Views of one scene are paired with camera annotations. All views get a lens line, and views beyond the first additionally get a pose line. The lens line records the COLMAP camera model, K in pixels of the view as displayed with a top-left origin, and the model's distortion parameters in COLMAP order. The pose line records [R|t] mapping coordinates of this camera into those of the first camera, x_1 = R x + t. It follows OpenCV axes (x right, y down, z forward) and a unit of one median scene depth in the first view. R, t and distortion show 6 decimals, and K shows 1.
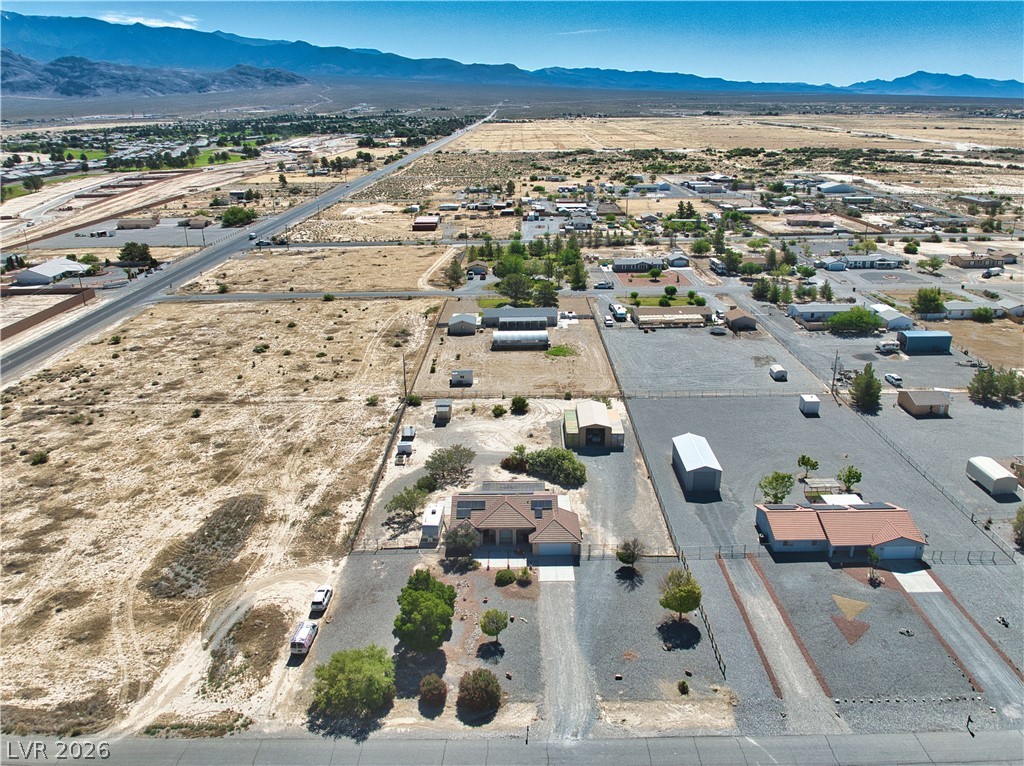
lens RADIAL K [[733.8, 0, 513.3], [0, 733.8, 407.8], [0, 0, 1]] dist [-0.010778, -0.049935]
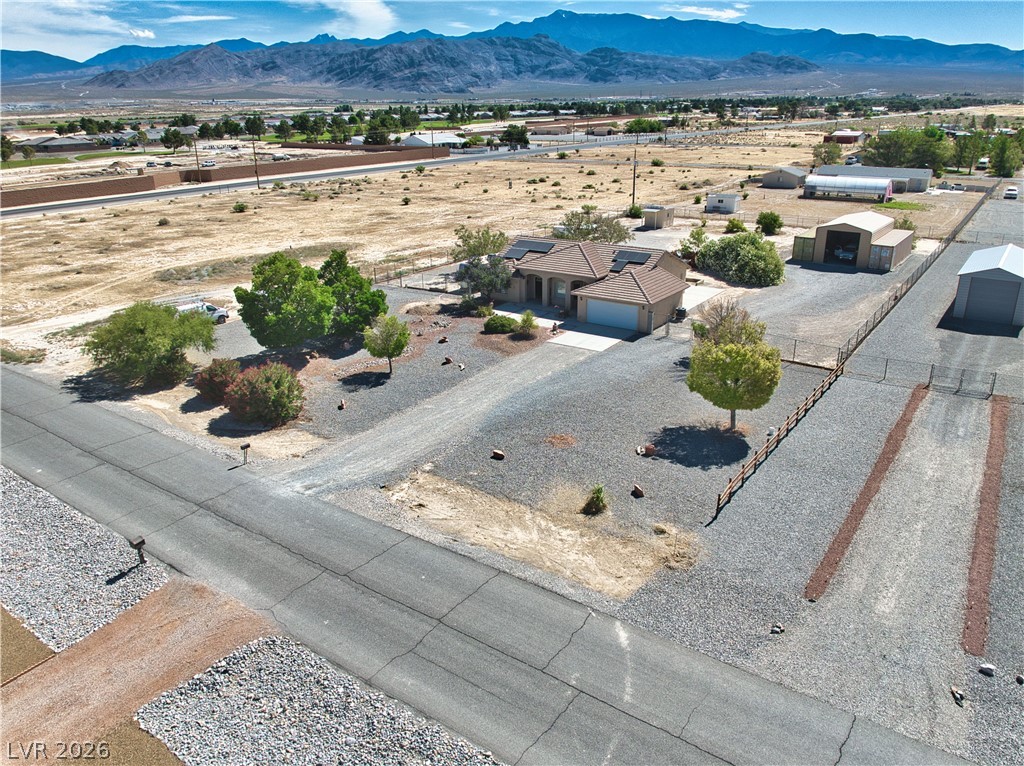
lens RADIAL K [[756.1, 0, 513.4], [0, 756.1, 379.0], [0, 0, 1]] dist [-0.040609, -0.007875]
pose [[0.817631, 0.196456, -0.541188, 0.258324], [-0.211743, 0.976711, 0.034651, 0.189963], [0.535392, 0.086261, 0.840187, 0.370994]]
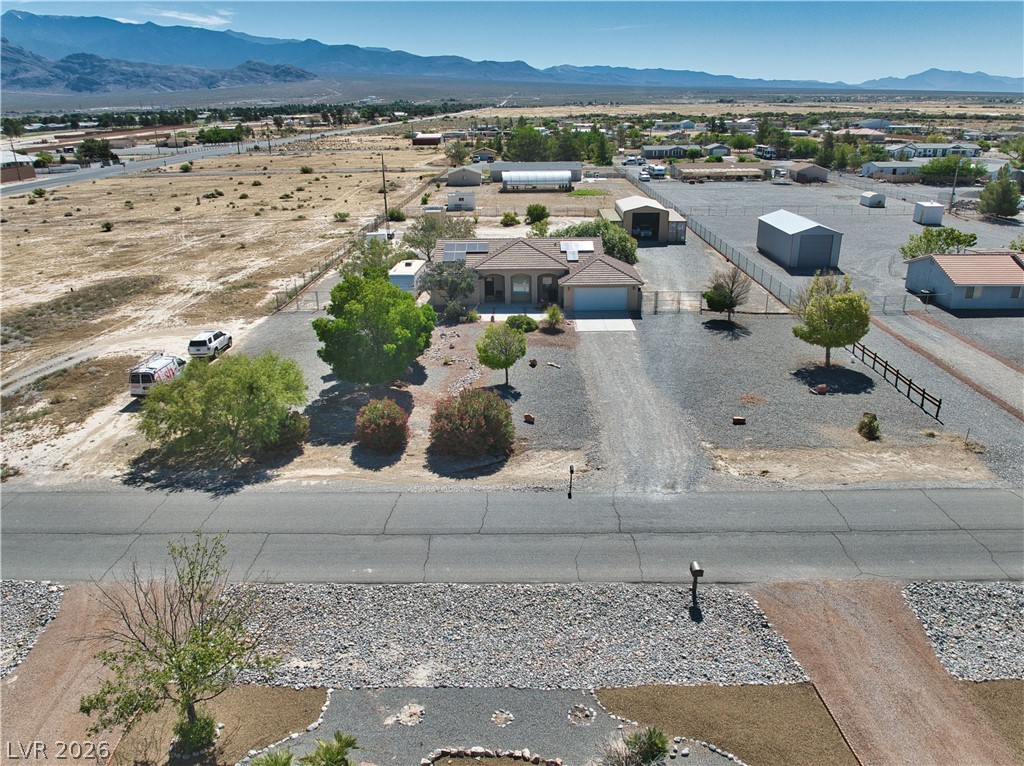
lens RADIAL K [[756.1, 0, 513.4], [0, 756.1, 379.0], [0, 0, 1]] dist [-0.040609, -0.007875]
pose [[0.999921, 0.002623, -0.012333, -0.006785], [-0.003086, 0.999285, -0.037692, 0.226964], [0.012225, 0.037727, 0.999213, 0.289866]]
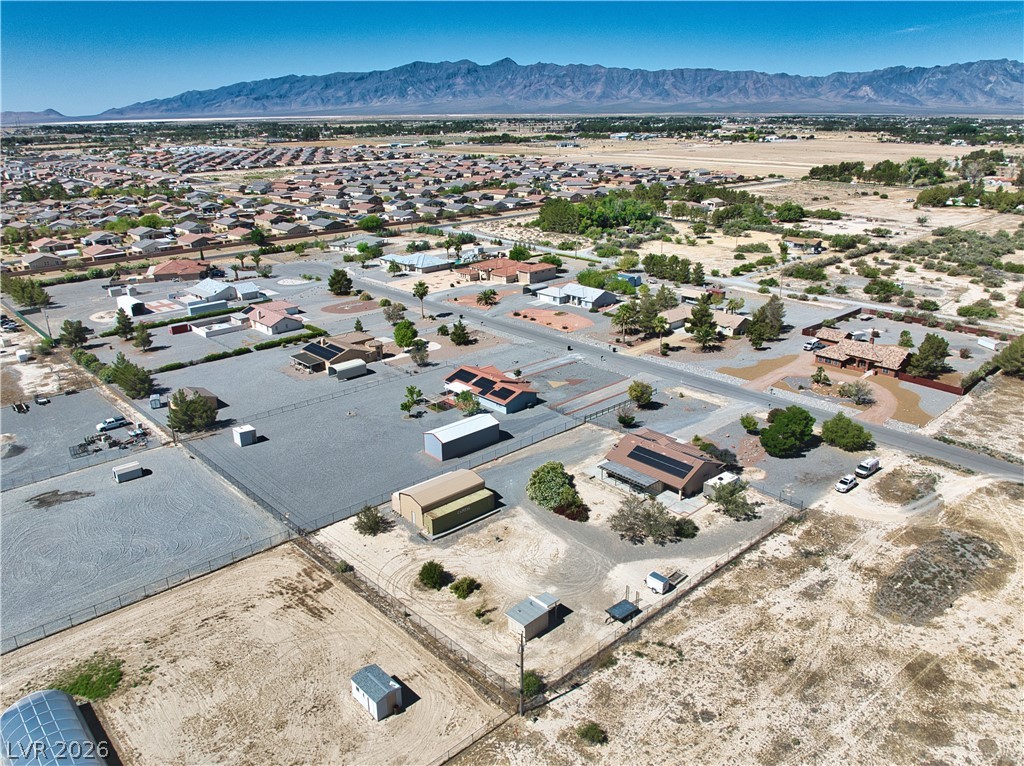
lens RADIAL K [[742.1, 0, 513.7], [0, 742.1, 382.7], [0, 0, 1]] dist [-0.034044, -0.009896]
pose [[-0.679770, -0.237125, 0.694035, -0.522510], [0.292839, 0.779838, 0.553261, -0.550472], [-0.672427, 0.579330, -0.460671, 1.369504]]
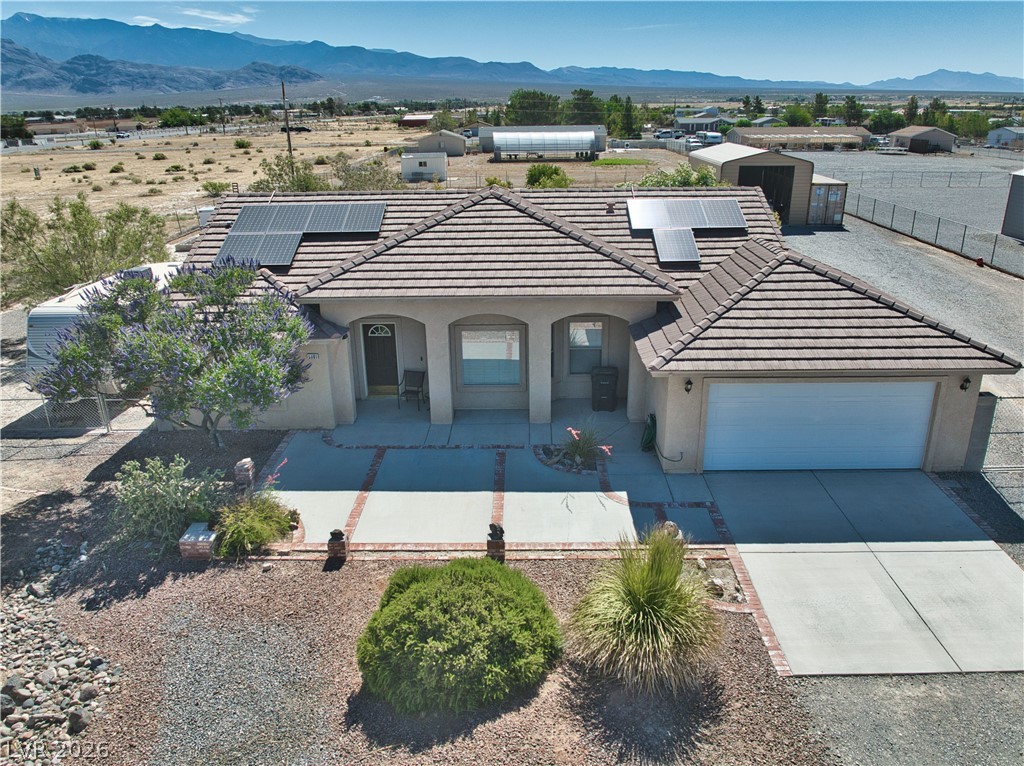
lens RADIAL K [[758.7, 0, 516.5], [0, 758.7, 385.3], [0, 0, 1]] dist [-0.041279, -0.002053]
pose [[0.999864, 0.003017, -0.016198, -0.001007], [-0.003541, 0.999469, -0.032392, 0.151282], [0.016092, 0.032445, 0.999344, 0.675264]]
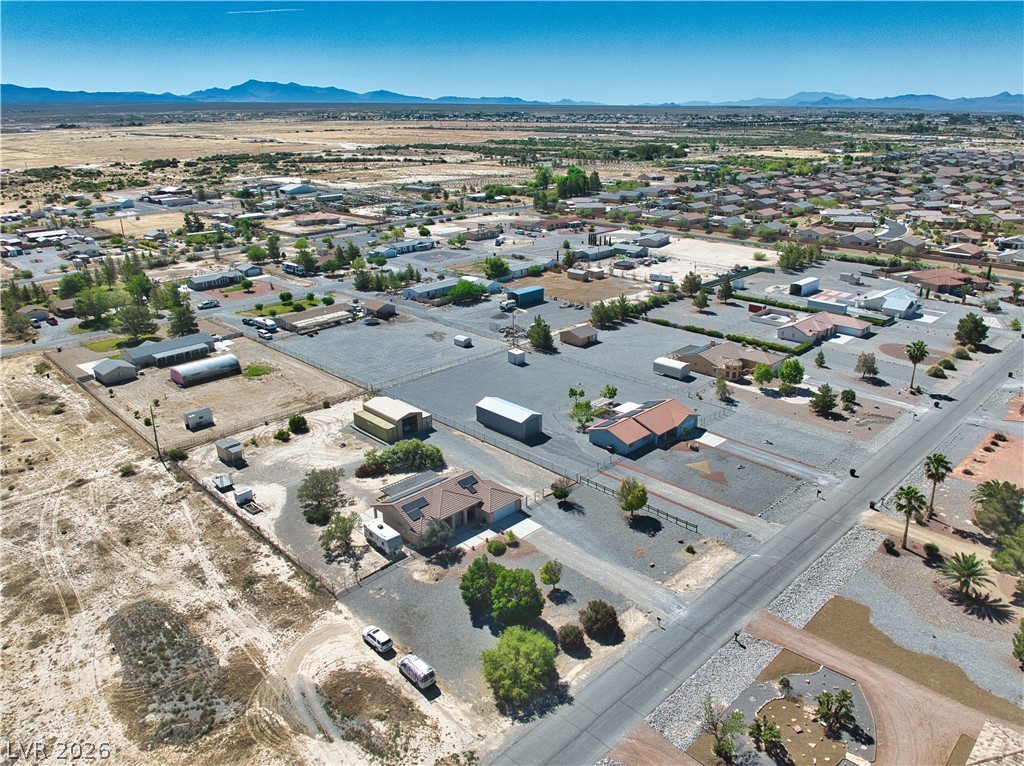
lens RADIAL K [[742.1, 0, 513.7], [0, 742.1, 382.7], [0, 0, 1]] dist [-0.034044, -0.009896]
pose [[0.710669, -0.240085, 0.661294, -0.496512], [0.268585, 0.961361, 0.060388, -0.045407], [-0.650240, 0.134698, 0.747692, 0.105324]]
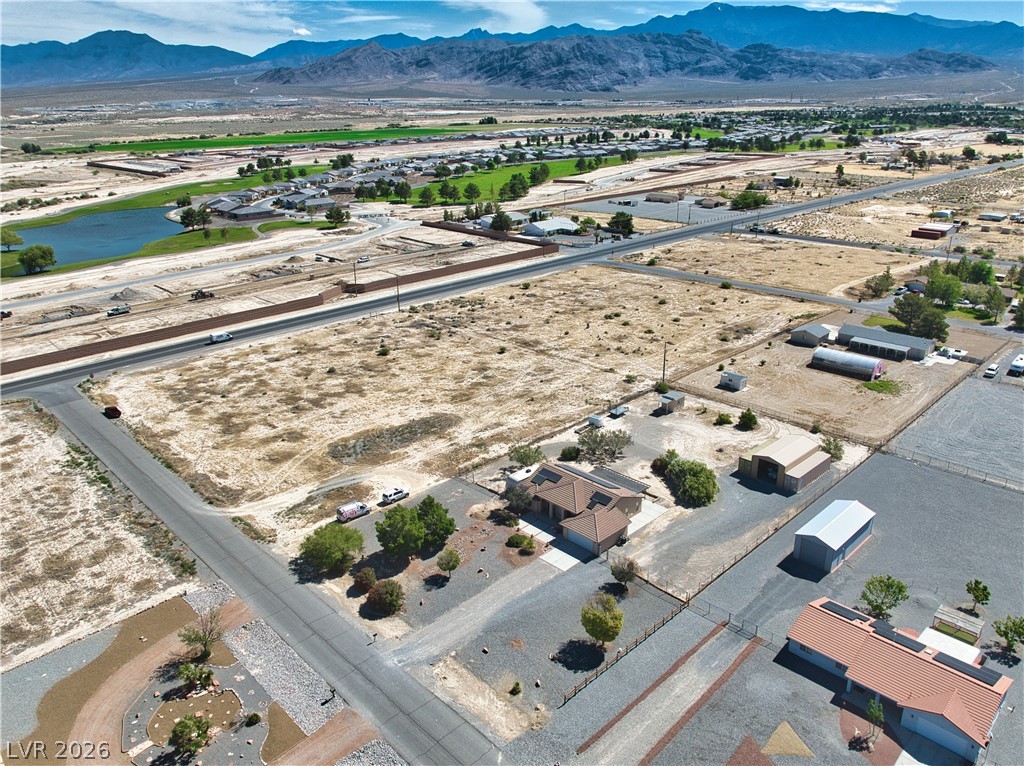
lens RADIAL K [[748.6, 0, 514.6], [0, 748.6, 385.4], [0, 0, 1]] dist [-0.040222, -0.007756]
pose [[0.701270, 0.254092, -0.666077, 0.495617], [-0.263855, 0.960484, 0.088606, -0.061955], [0.662270, 0.113611, 0.740602, 0.125611]]
